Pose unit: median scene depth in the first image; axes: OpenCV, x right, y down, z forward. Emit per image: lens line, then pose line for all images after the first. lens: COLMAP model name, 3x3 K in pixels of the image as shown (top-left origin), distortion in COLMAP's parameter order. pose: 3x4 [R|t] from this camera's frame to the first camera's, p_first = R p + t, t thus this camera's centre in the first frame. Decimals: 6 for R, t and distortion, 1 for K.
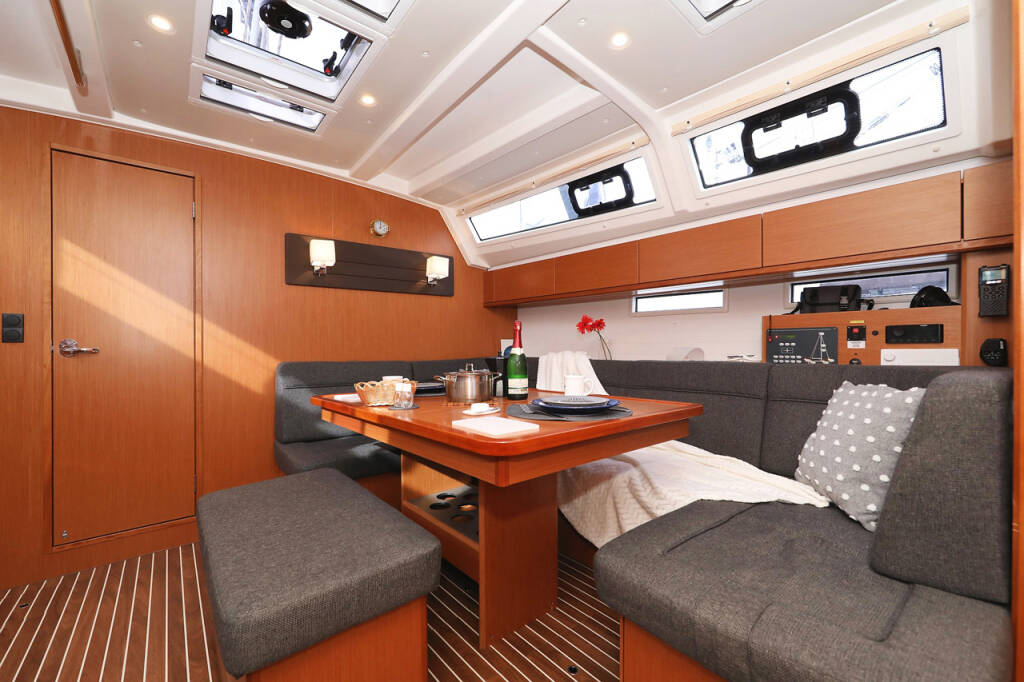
lens RADIAL K [[417.6, 0, 509.8], [0, 417.6, 338.0], [0, 0, 1]] dist [0.012084, -0.000120]
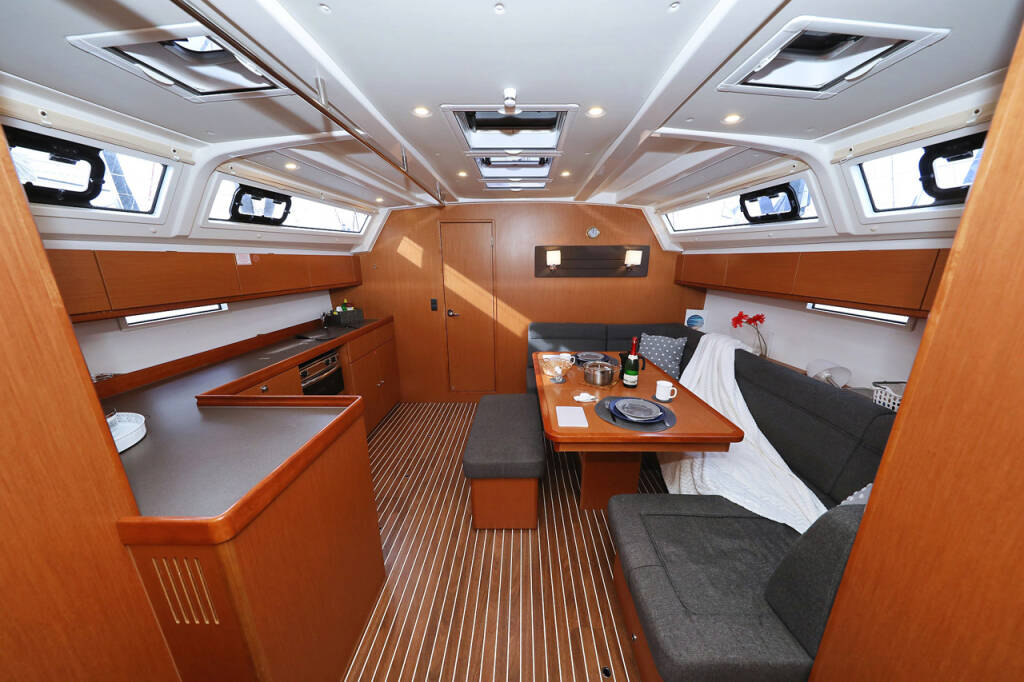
lens RADIAL K [[308.1, 0, 515.4], [0, 308.1, 342.7], [0, 0, 1]] dist [-0.001311, -0.000036]
pose [[0.779089, 0.152268, -0.608140, 0.228529], [0.001731, 0.969529, 0.244972, -0.185692], [0.626910, -0.191908, 0.755086, -0.065059]]
